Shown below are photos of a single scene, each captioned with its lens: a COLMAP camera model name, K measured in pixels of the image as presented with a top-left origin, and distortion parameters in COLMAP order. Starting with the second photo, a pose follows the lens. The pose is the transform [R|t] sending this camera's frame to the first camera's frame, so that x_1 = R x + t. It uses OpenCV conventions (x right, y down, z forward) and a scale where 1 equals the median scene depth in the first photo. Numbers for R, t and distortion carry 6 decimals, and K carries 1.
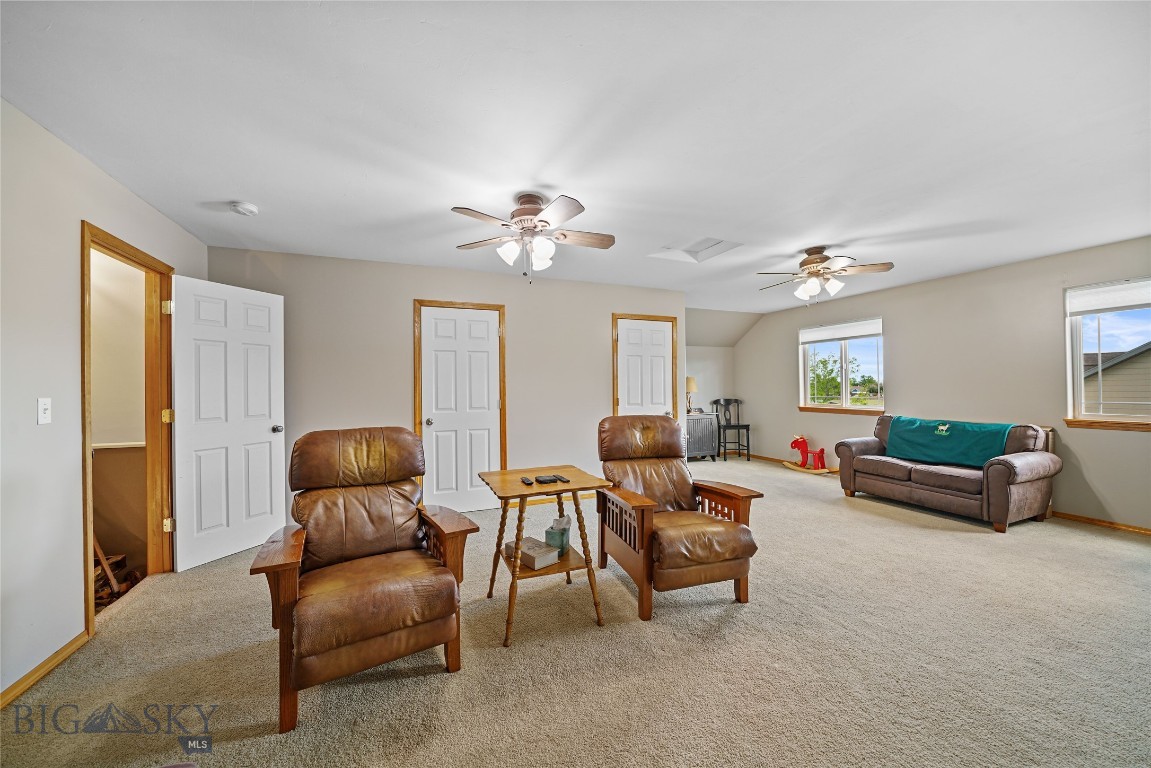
lens RADIAL K [[407.1, 0, 573.6], [0, 407.1, 388.2], [0, 0, 1]] dist [0.000635, 0.003154]
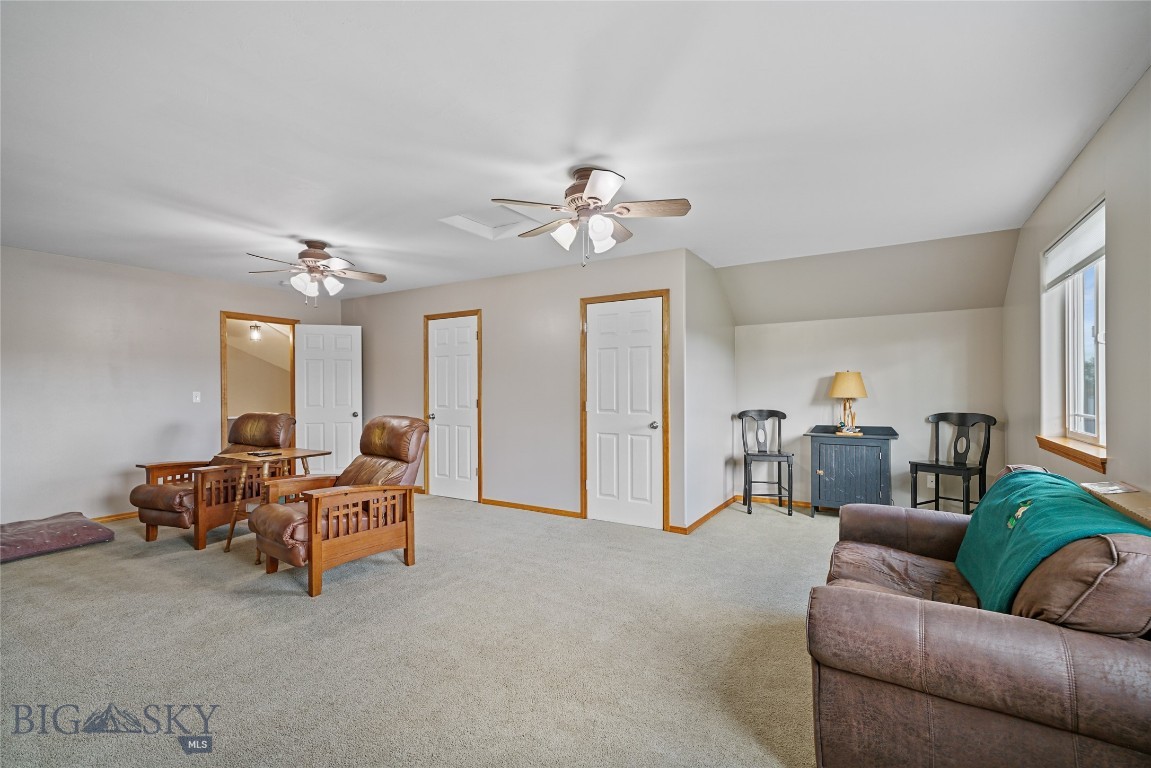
lens RADIAL K [[518.1, 0, 578.3], [0, 518.1, 386.9], [0, 0, 1]] dist [0.014342, 0.000192]
pose [[0.590295, 0.006094, -0.807165, 0.936189], [-0.004703, 0.999980, 0.004111, -0.009907], [0.807174, 0.001370, 0.590312, 0.372357]]
